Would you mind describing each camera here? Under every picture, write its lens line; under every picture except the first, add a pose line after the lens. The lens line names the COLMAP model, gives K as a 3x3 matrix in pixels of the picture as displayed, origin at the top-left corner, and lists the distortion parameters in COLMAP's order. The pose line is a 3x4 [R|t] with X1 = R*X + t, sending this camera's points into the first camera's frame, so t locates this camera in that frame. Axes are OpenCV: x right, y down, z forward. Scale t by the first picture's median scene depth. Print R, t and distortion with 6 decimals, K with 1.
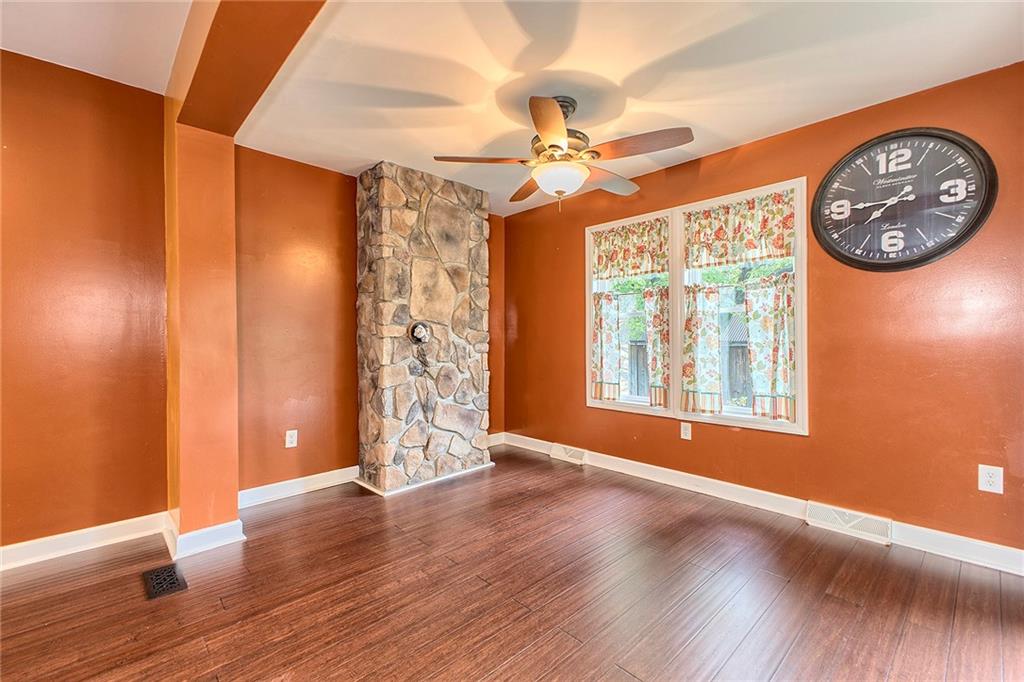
lens RADIAL K [[442.3, 0, 513.3], [0, 442.3, 341.4], [0, 0, 1]] dist [0.002606, -0.000744]
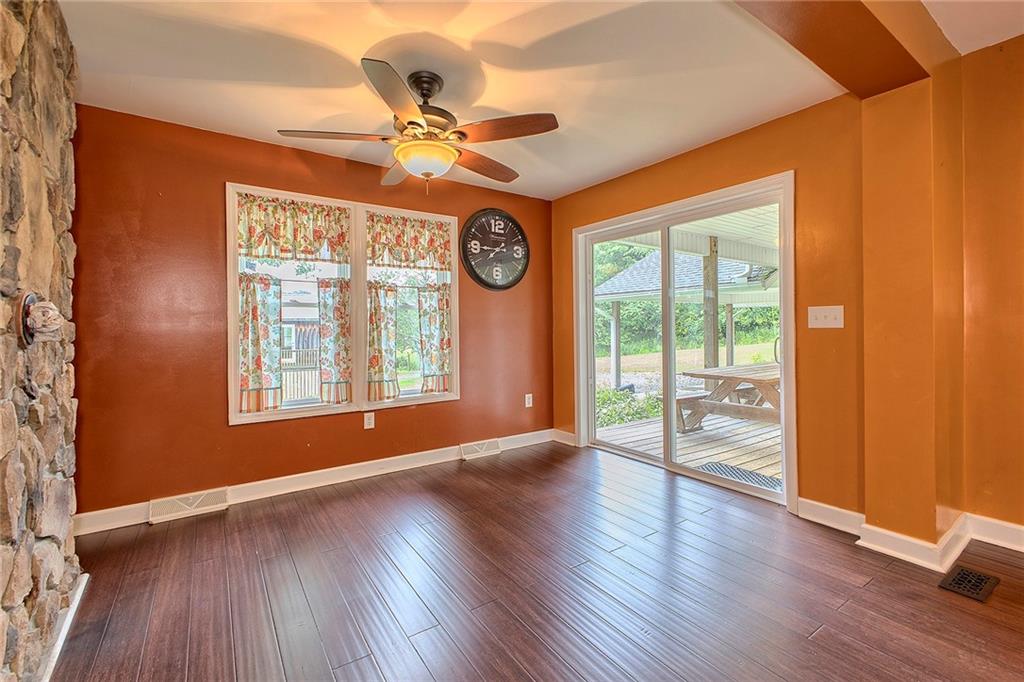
lens RADIAL K [[442.3, 0, 498.7], [0, 442.3, 325.6], [0, 0, 1]] dist [0.002606, -0.000744]
pose [[0.156523, 0.007915, 0.987643, -0.607958], [0.013999, 0.999850, -0.010232, -0.006134], [-0.987575, 0.015428, 0.156389, 0.548522]]
